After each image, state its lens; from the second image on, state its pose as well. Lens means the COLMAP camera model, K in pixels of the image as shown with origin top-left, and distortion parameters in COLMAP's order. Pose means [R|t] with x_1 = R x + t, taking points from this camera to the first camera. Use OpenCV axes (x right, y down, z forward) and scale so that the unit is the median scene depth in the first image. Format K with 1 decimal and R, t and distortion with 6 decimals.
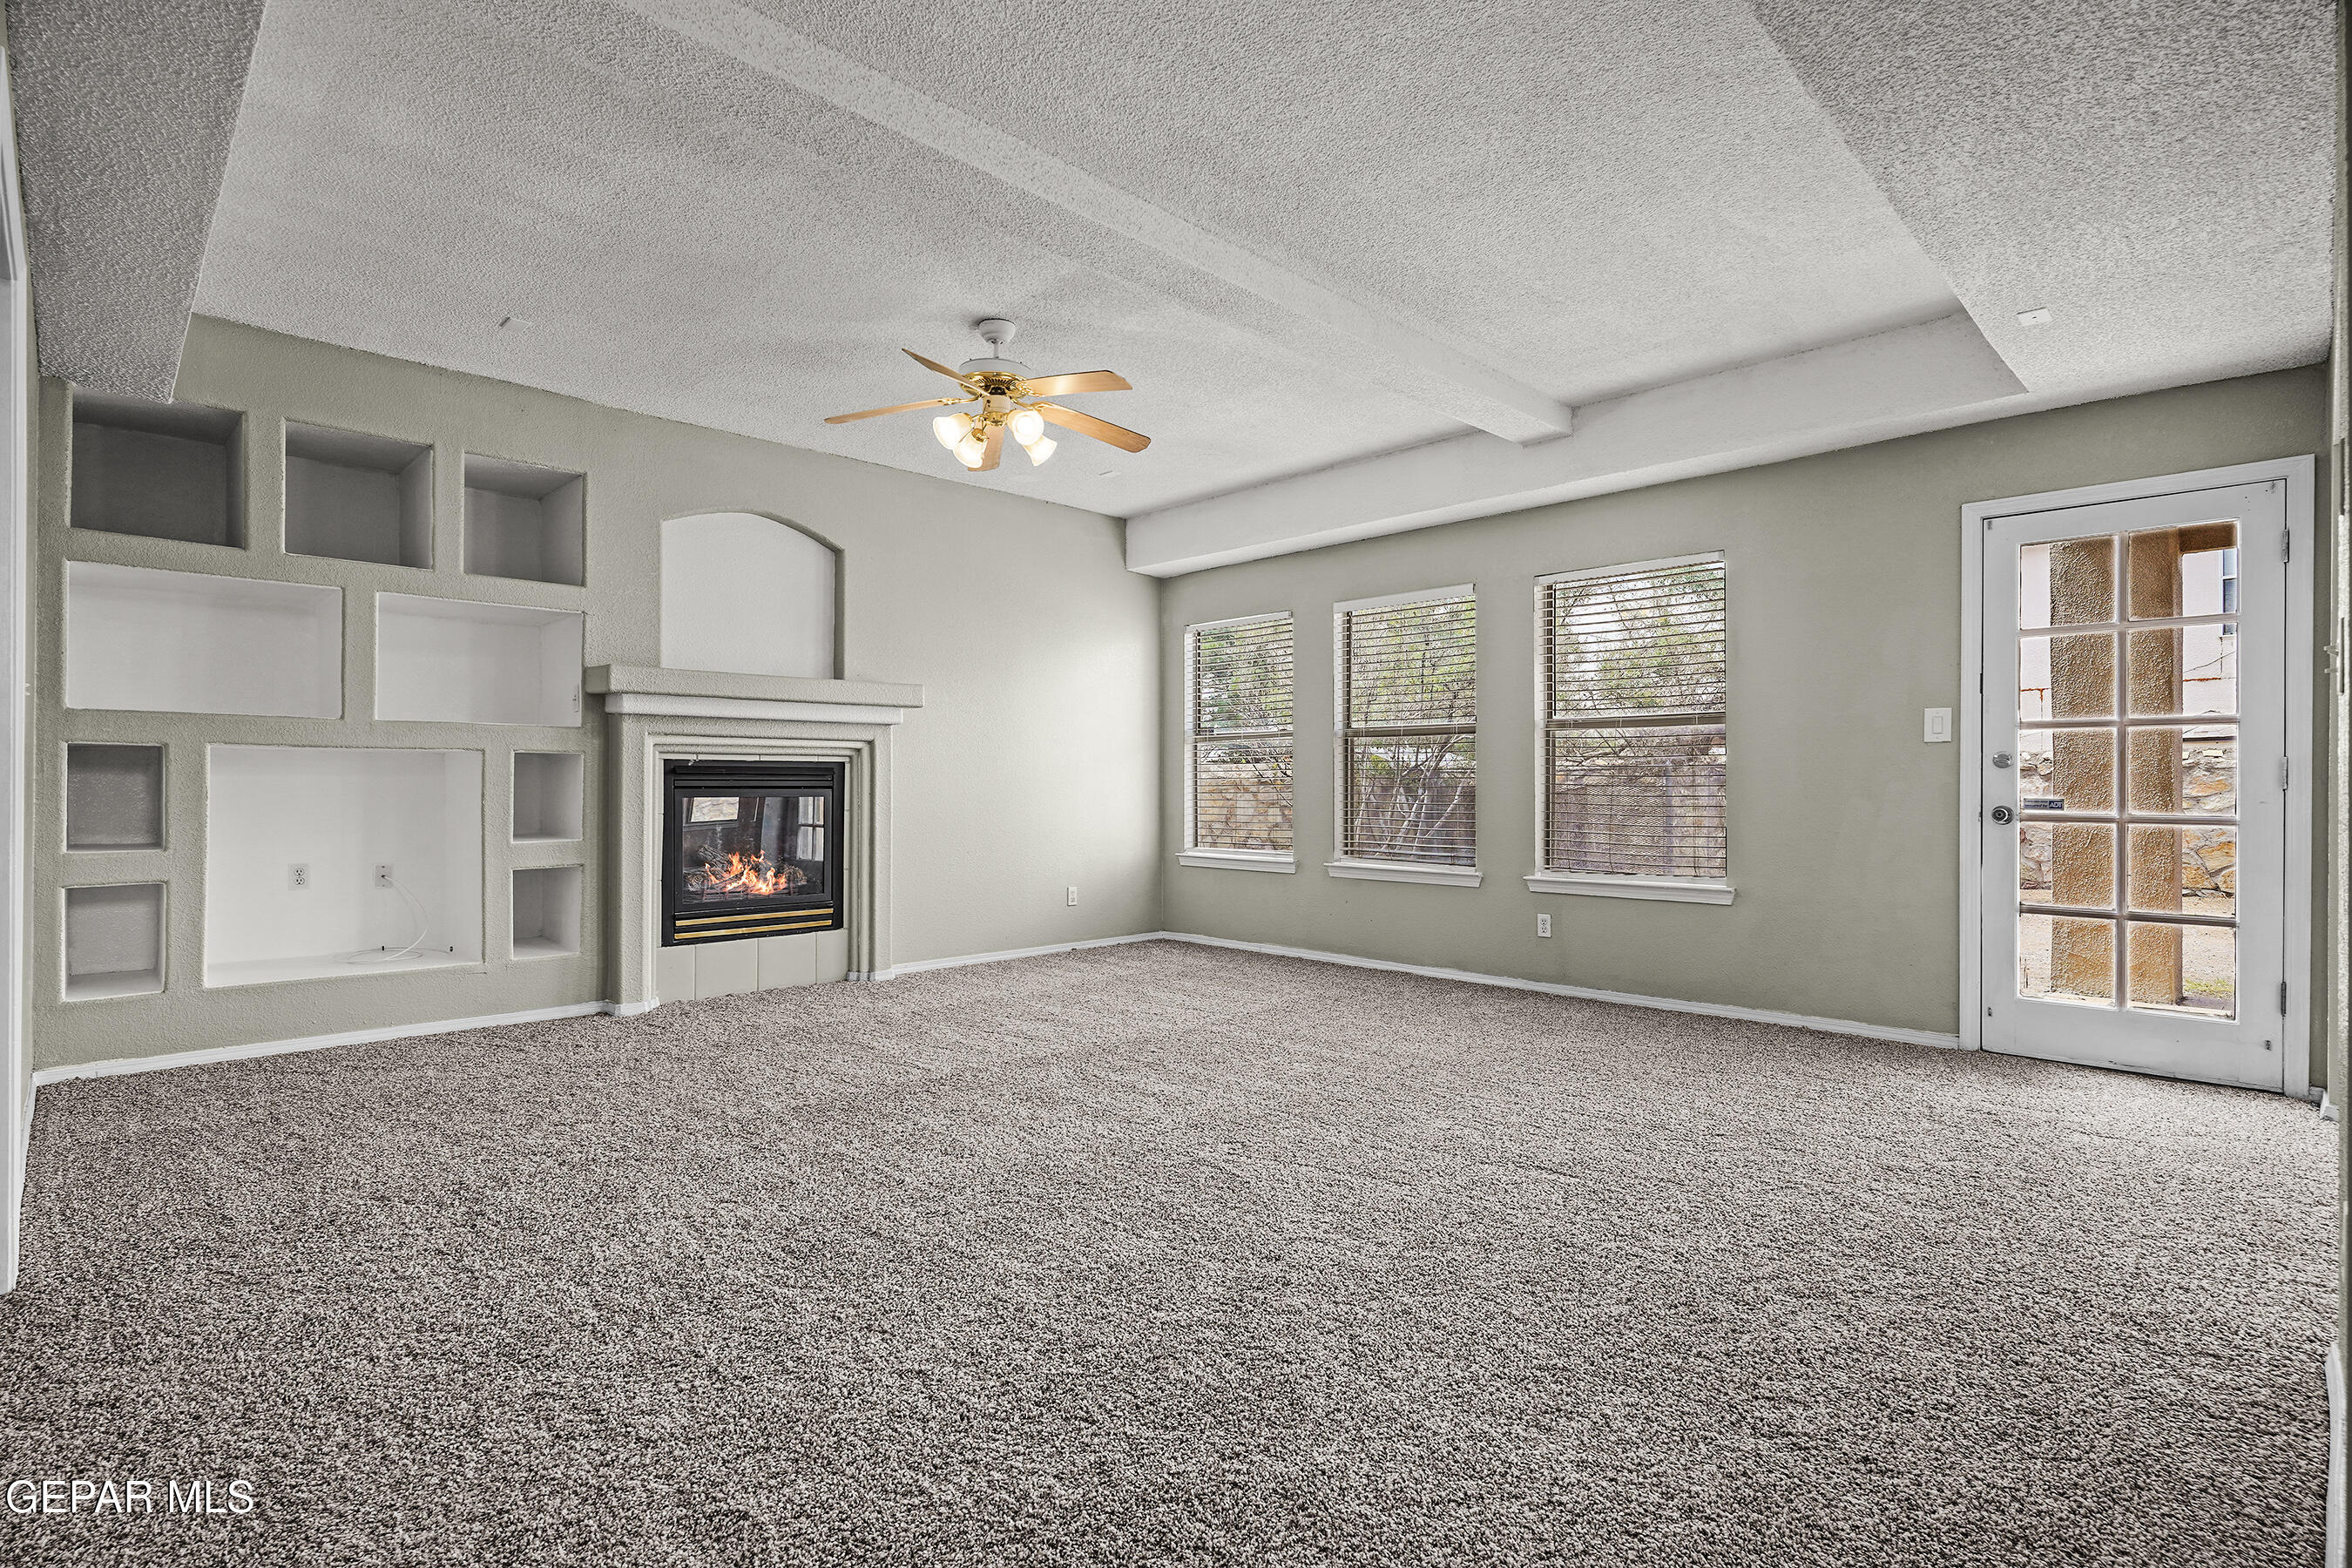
lens RADIAL K [[1127.8, 0, 1176.0], [0, 1127.8, 784.0], [0, 0, 1]] dist [-0.000382, 0.000054]
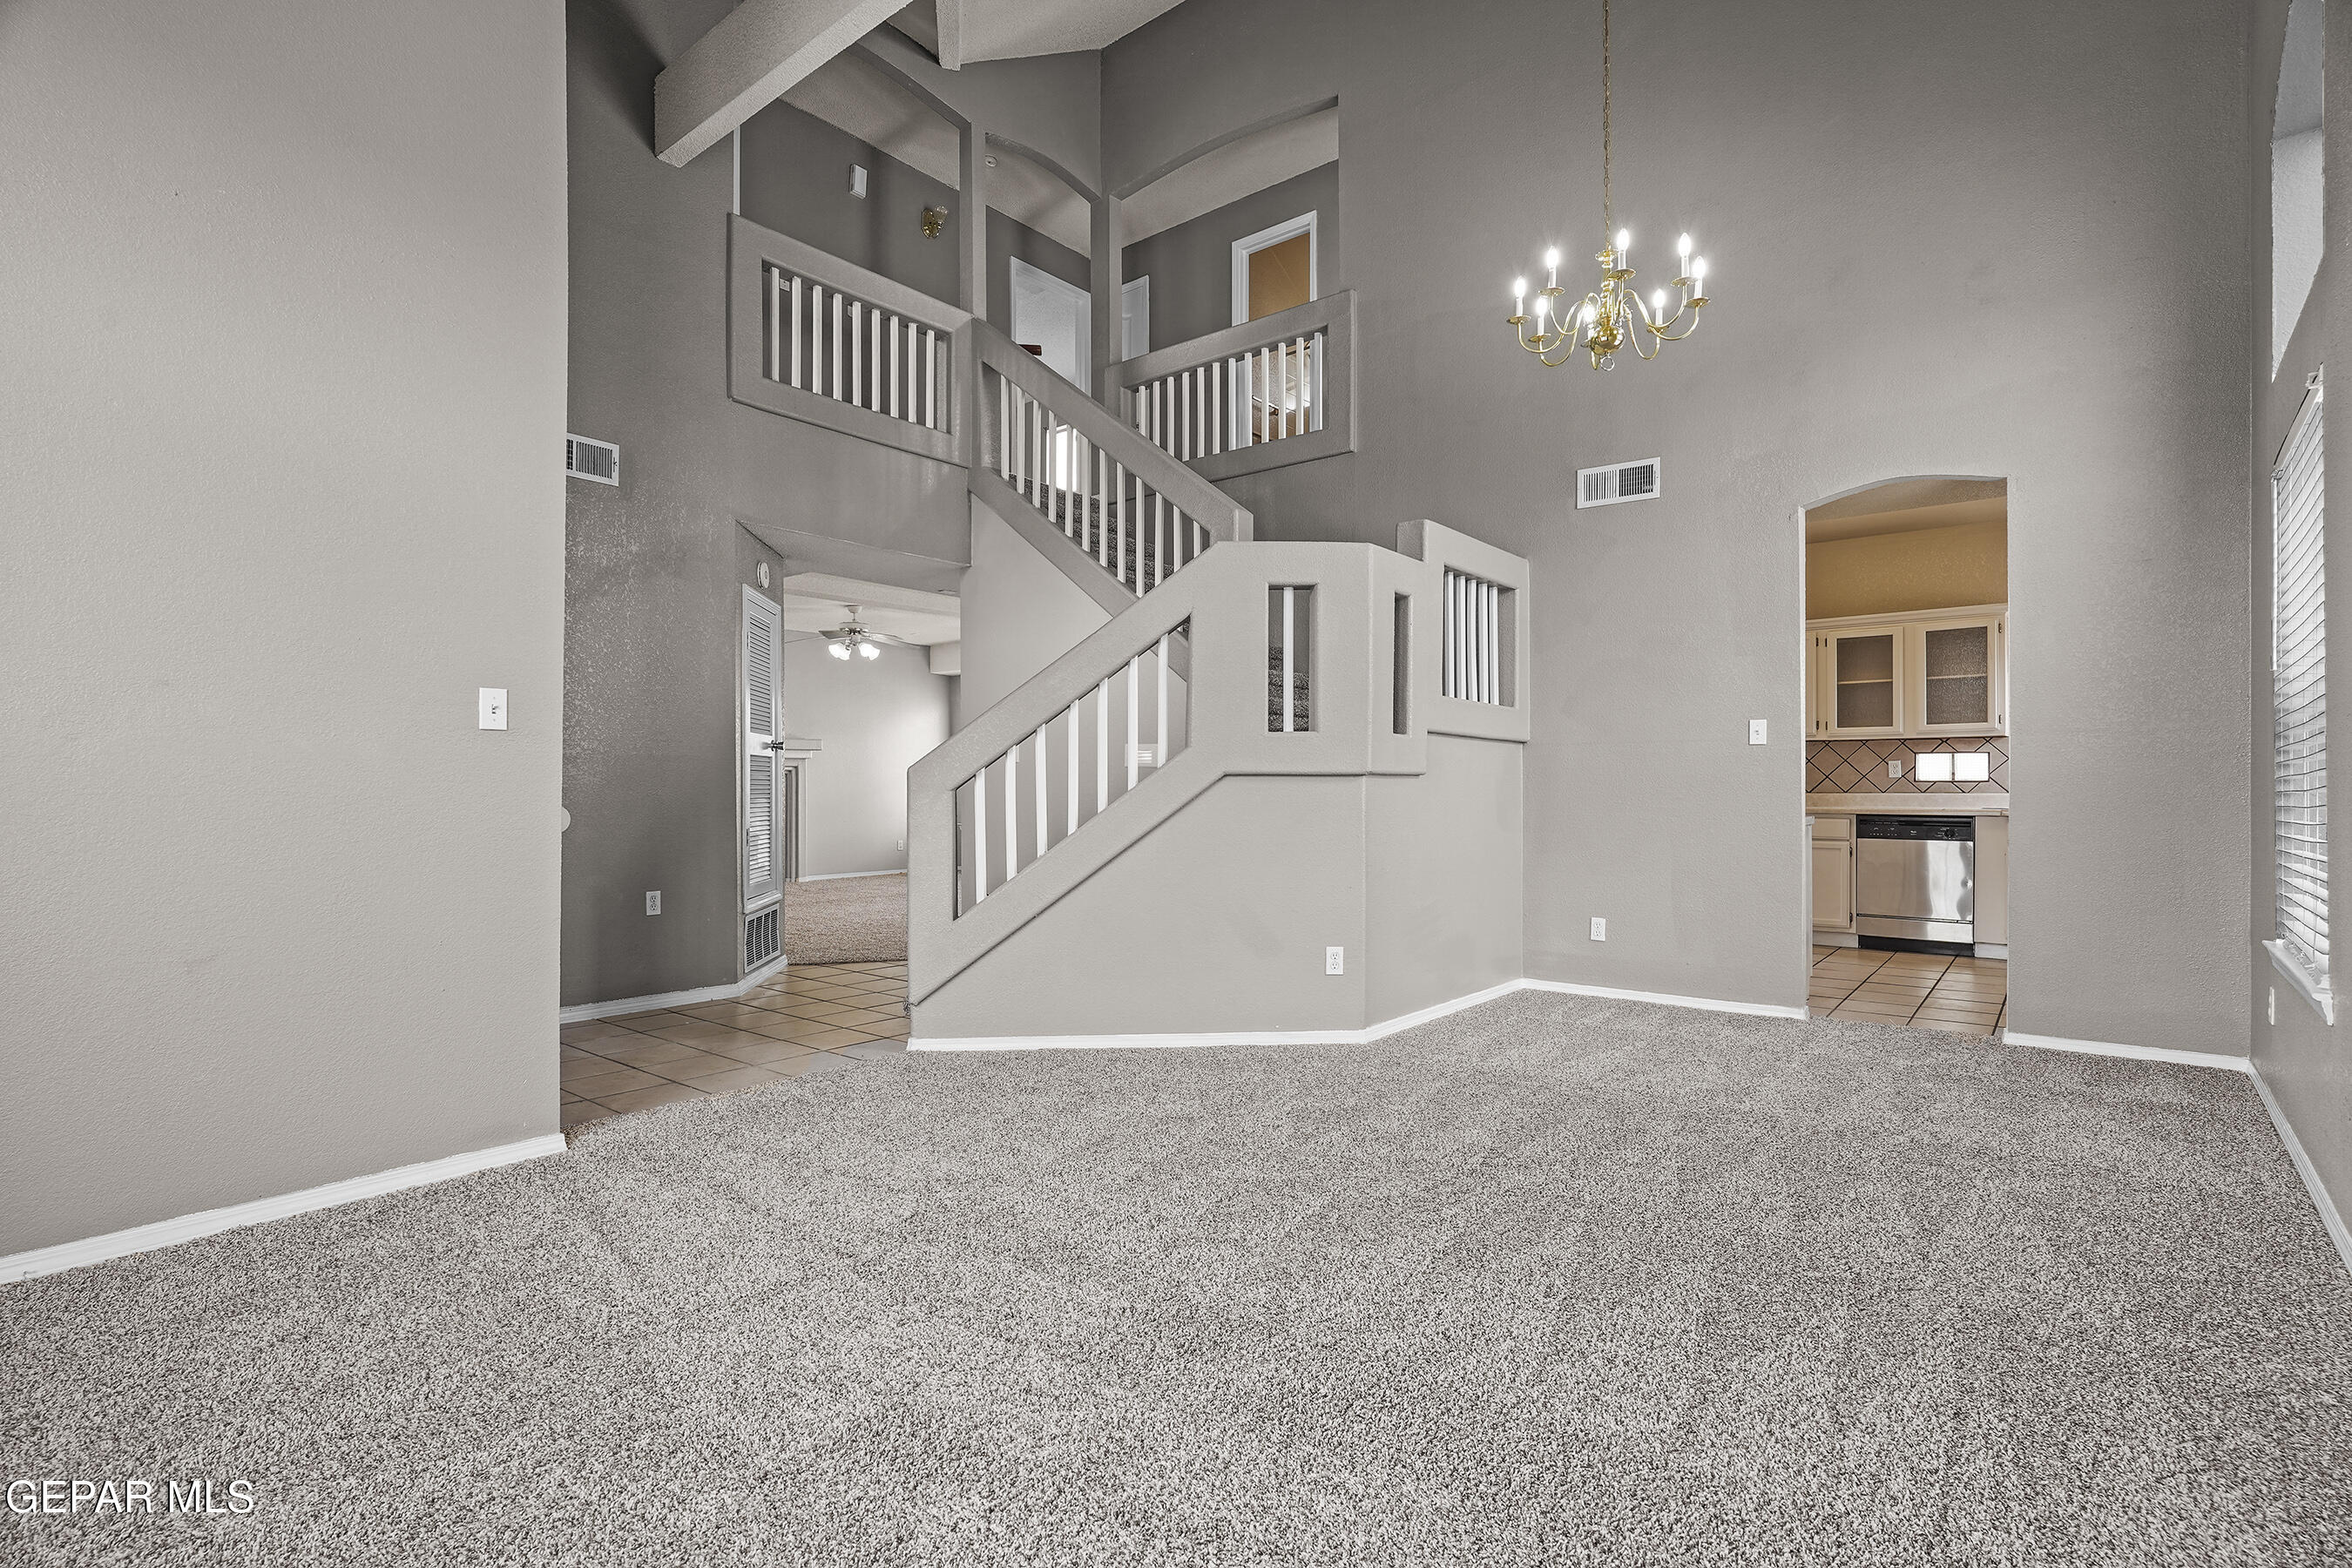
lens RADIAL K [[1127.8, 0, 1176.0], [0, 1127.8, 784.0], [0, 0, 1]] dist [-0.000382, 0.000054]
pose [[0.994642, -0.005369, 0.103236, 0.291796], [0.005888, 0.999972, -0.004725, 0.010504], [-0.103207, 0.005308, 0.994646, -1.572077]]
